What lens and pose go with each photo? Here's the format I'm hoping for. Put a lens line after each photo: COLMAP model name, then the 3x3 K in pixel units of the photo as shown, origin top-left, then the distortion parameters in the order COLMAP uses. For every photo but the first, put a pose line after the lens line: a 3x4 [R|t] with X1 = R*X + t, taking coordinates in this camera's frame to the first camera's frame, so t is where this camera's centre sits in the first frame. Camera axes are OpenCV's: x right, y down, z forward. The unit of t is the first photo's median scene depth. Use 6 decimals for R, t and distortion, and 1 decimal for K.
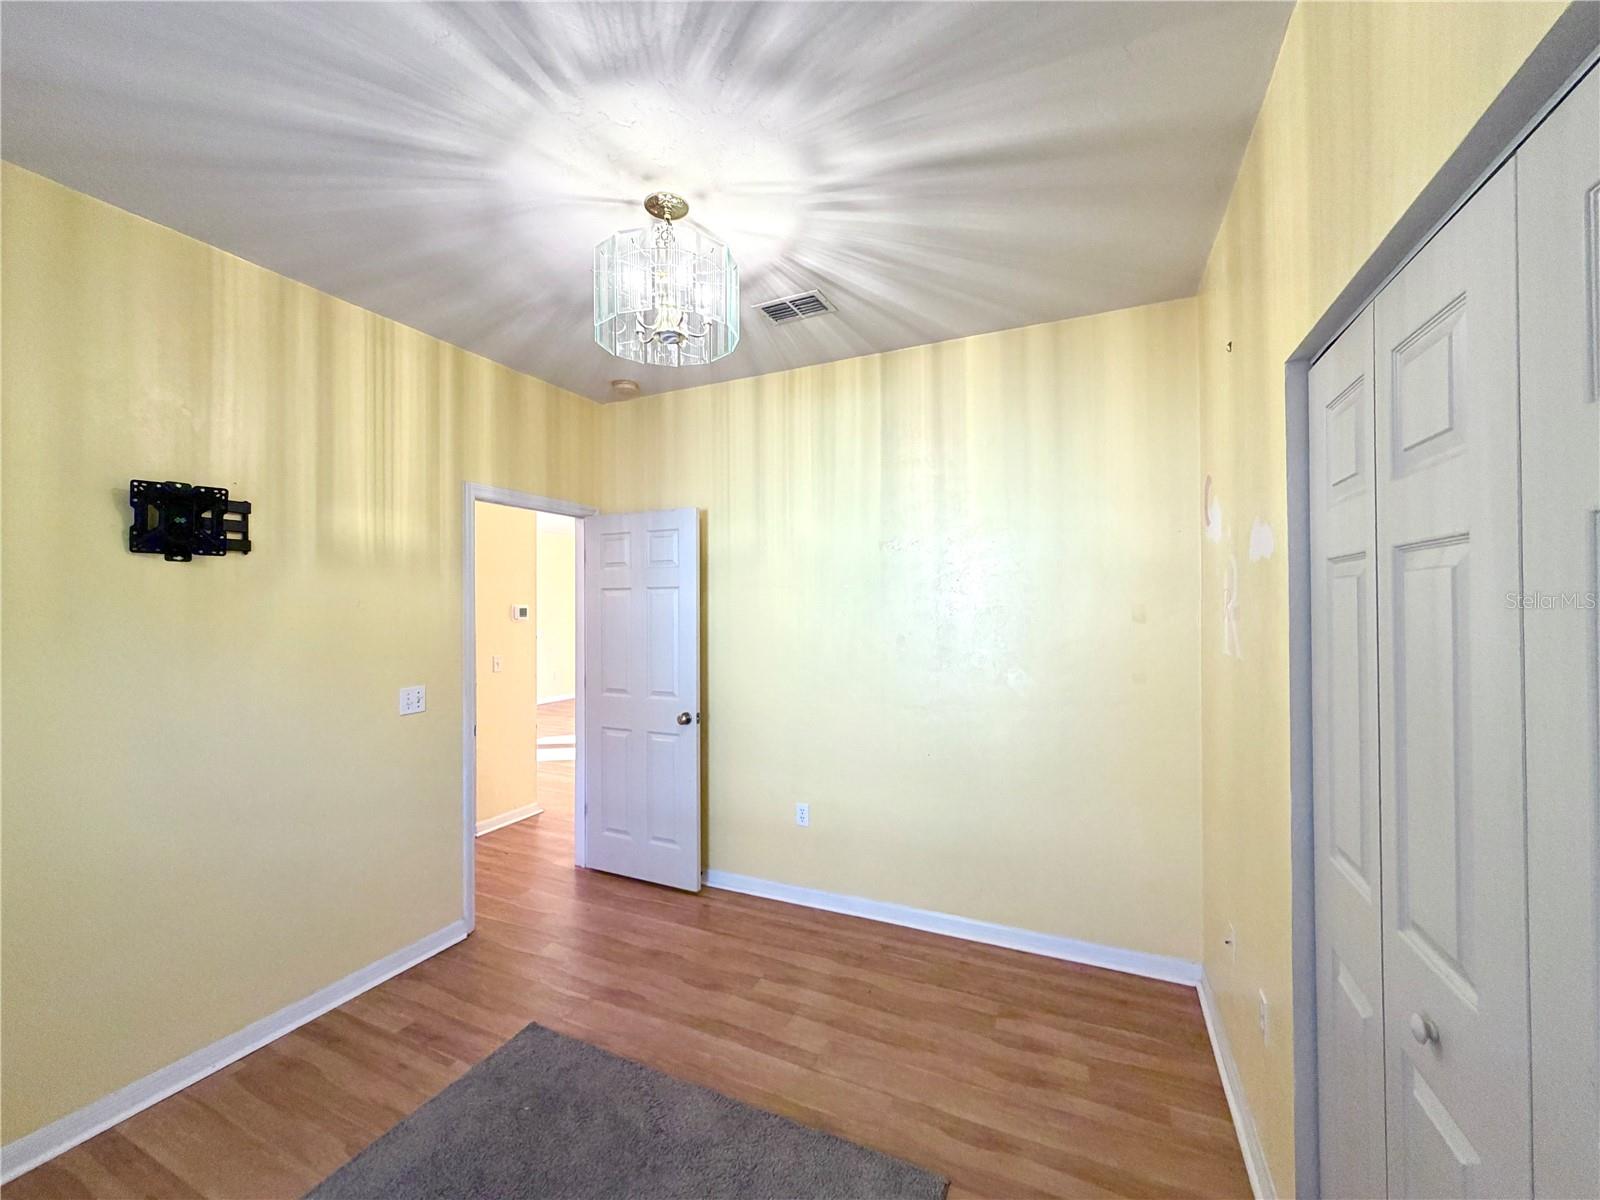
lens RADIAL K [[641.2, 0, 797.0], [0, 641.2, 598.4], [0, 0, 1]] dist [0.000183, -0.000017]
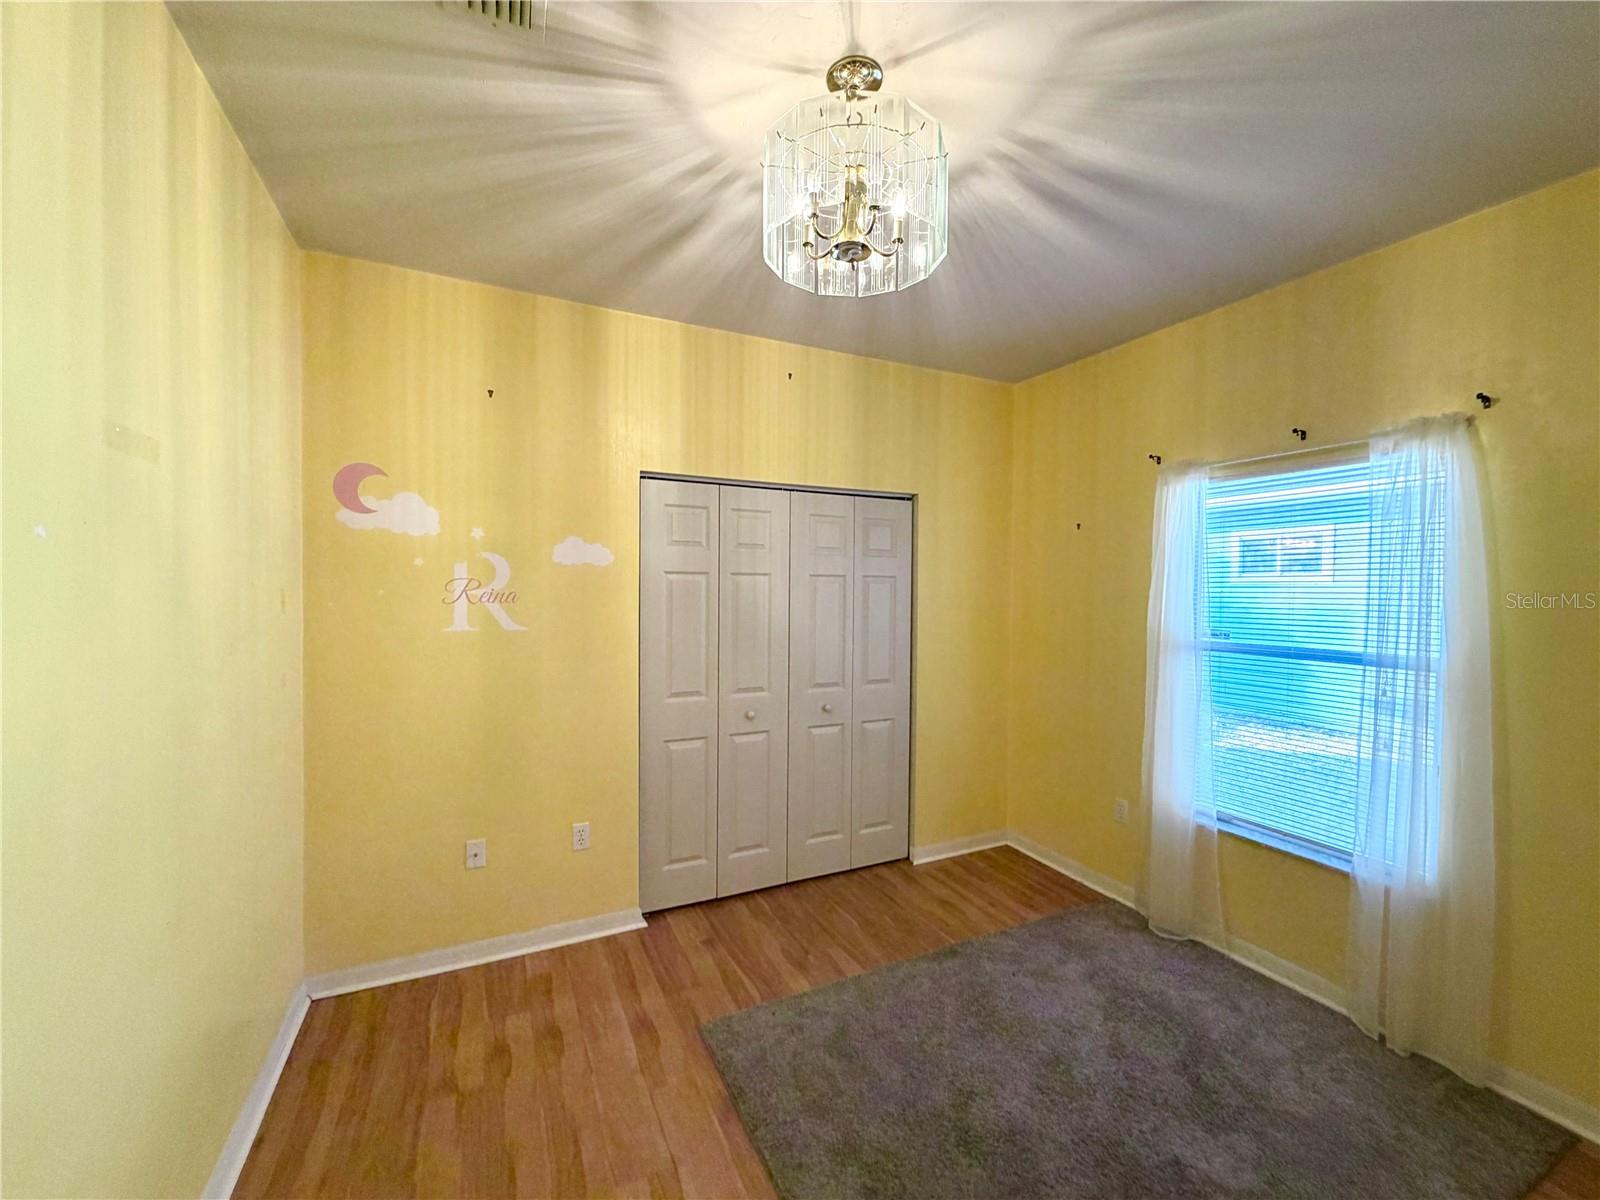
lens RADIAL K [[641.2, 0, 797.0], [0, 641.2, 598.4], [0, 0, 1]] dist [0.000183, -0.000017]
pose [[-0.772019, -0.011674, 0.635492, -0.613134], [-0.008788, 0.999932, 0.007692, 0.011059], [-0.635538, 0.000353, -0.772069, 1.552766]]
